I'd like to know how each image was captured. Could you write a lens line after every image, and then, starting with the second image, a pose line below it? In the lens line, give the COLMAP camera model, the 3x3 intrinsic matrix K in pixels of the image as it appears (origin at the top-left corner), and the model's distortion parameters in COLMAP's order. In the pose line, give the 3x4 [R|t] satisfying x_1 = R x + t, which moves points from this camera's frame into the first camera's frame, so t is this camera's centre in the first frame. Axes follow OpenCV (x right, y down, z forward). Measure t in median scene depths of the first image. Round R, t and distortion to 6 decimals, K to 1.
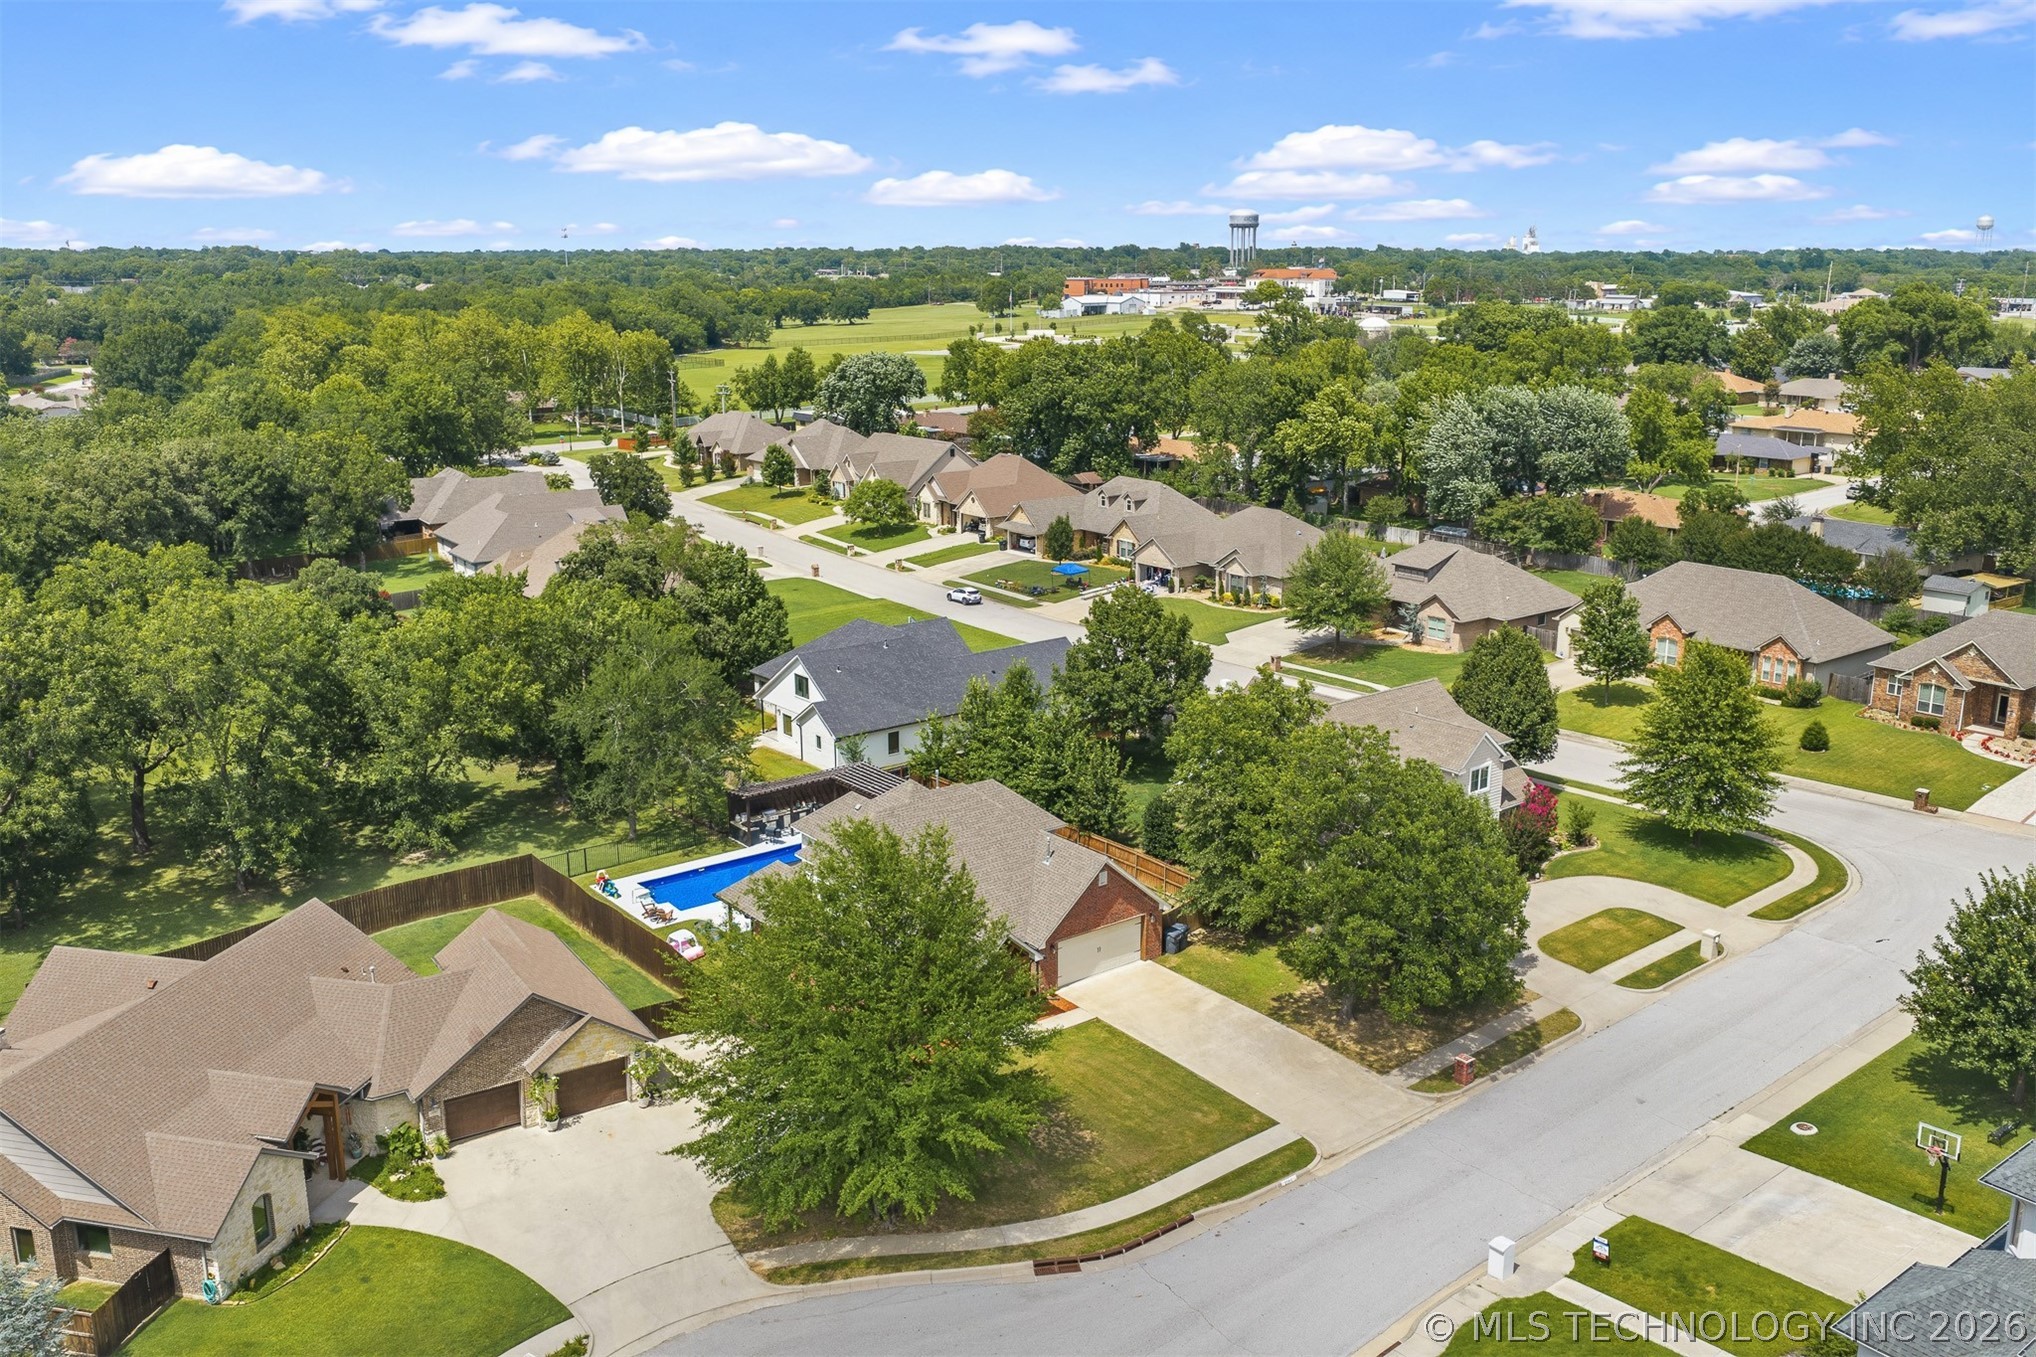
lens RADIAL K [[1690.0, 0, 1030.5], [0, 1690.0, 678.6], [0, 0, 1]] dist [0.055114, -0.111350]
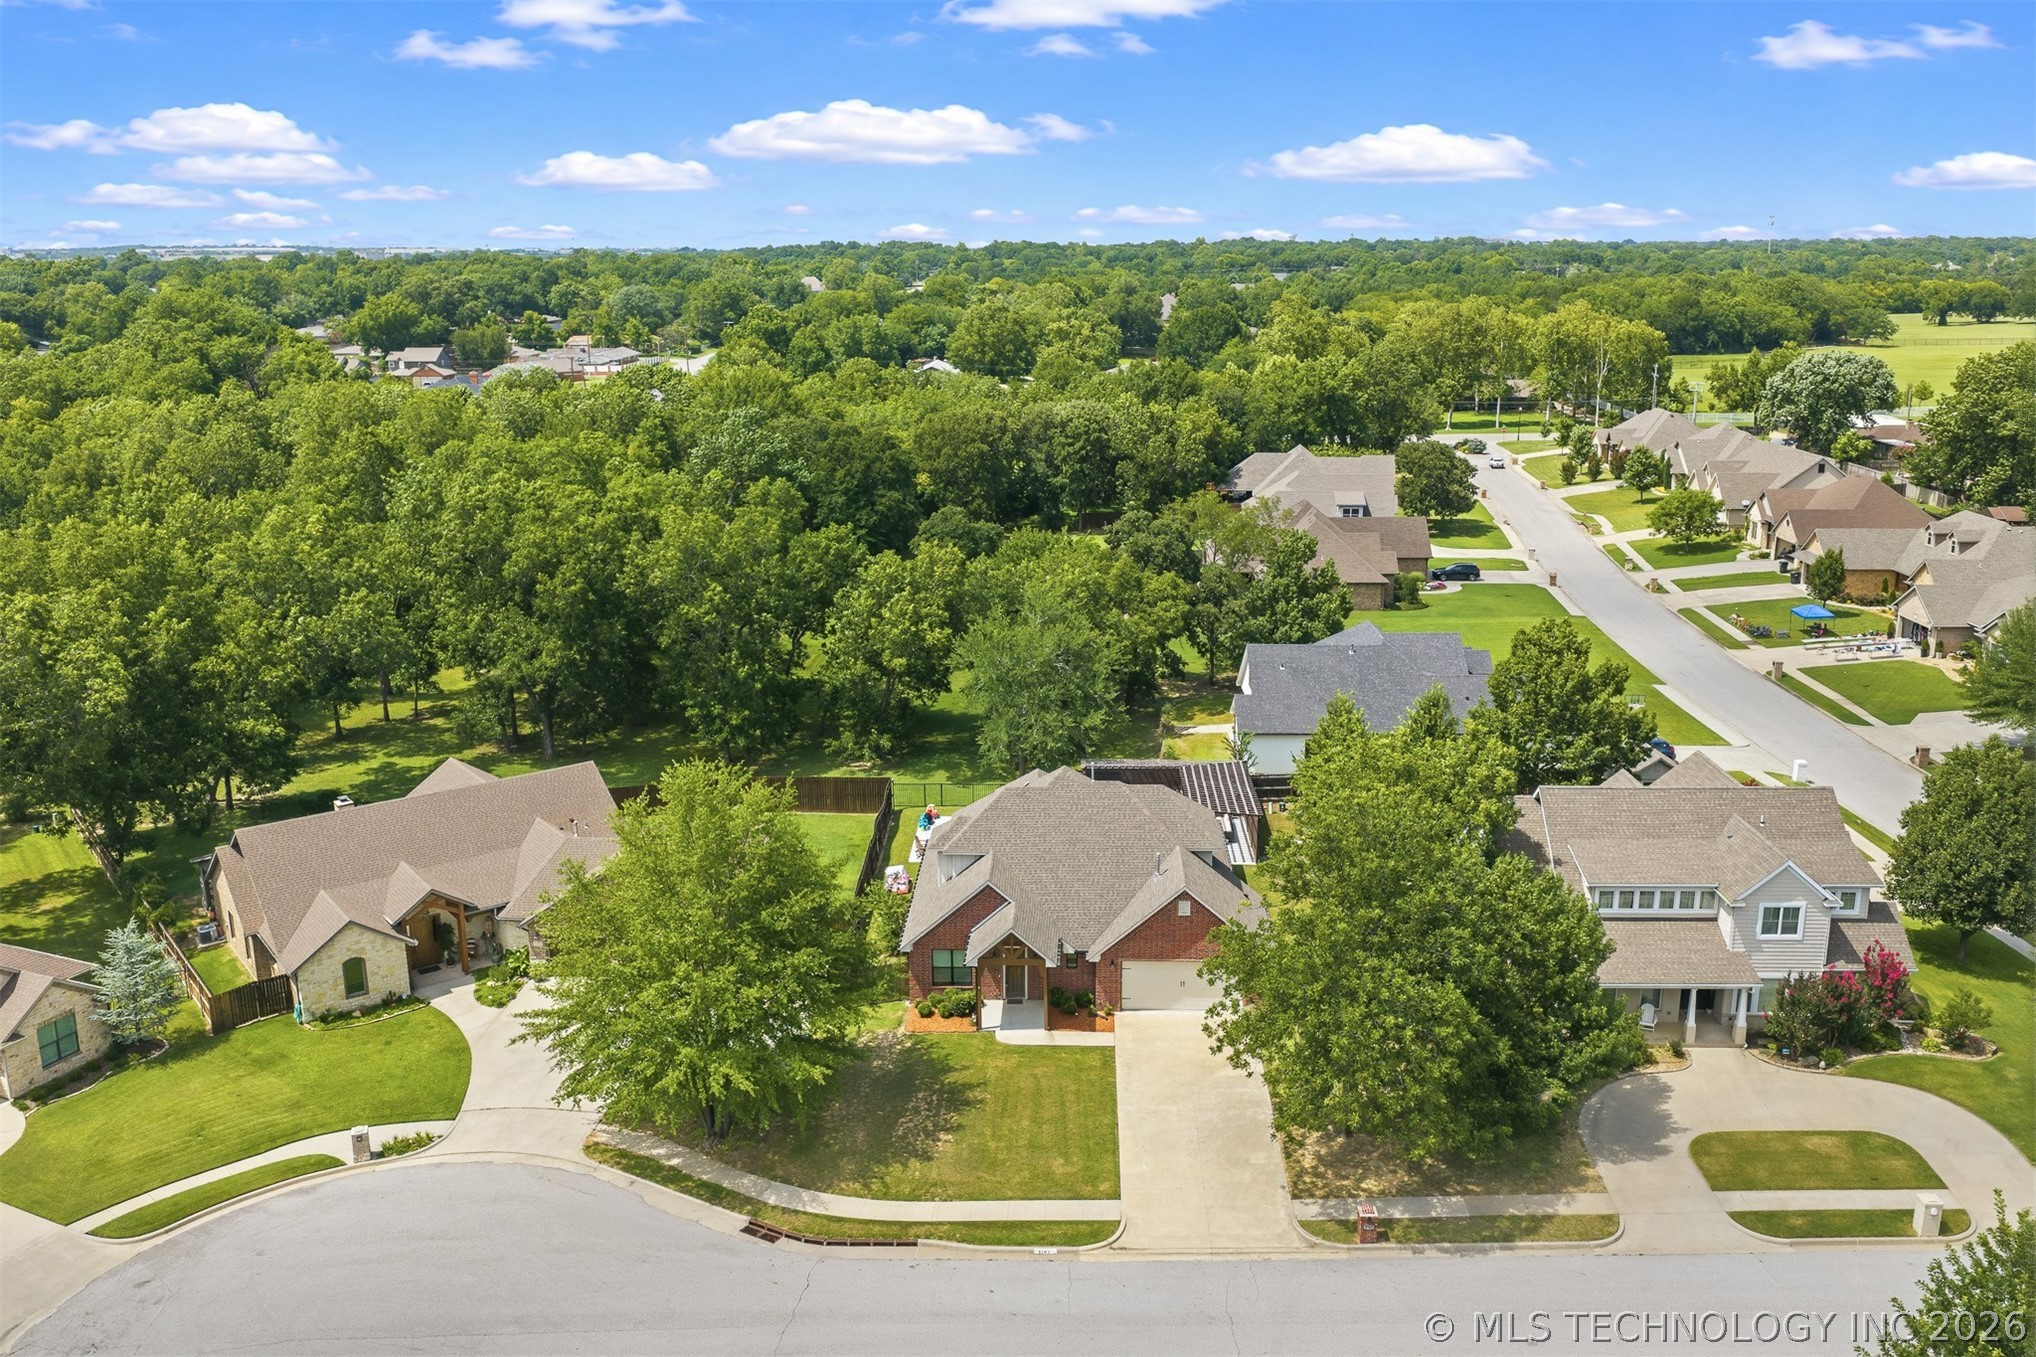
lens RADIAL K [[1690.0, 0, 1030.5], [0, 1690.0, 678.6], [0, 0, 1]] dist [0.055114, -0.111350]
pose [[0.762610, 0.155797, -0.627816, 0.448093], [-0.152768, 0.986485, 0.059235, -0.039528], [0.628560, 0.050737, 0.776104, 0.184227]]
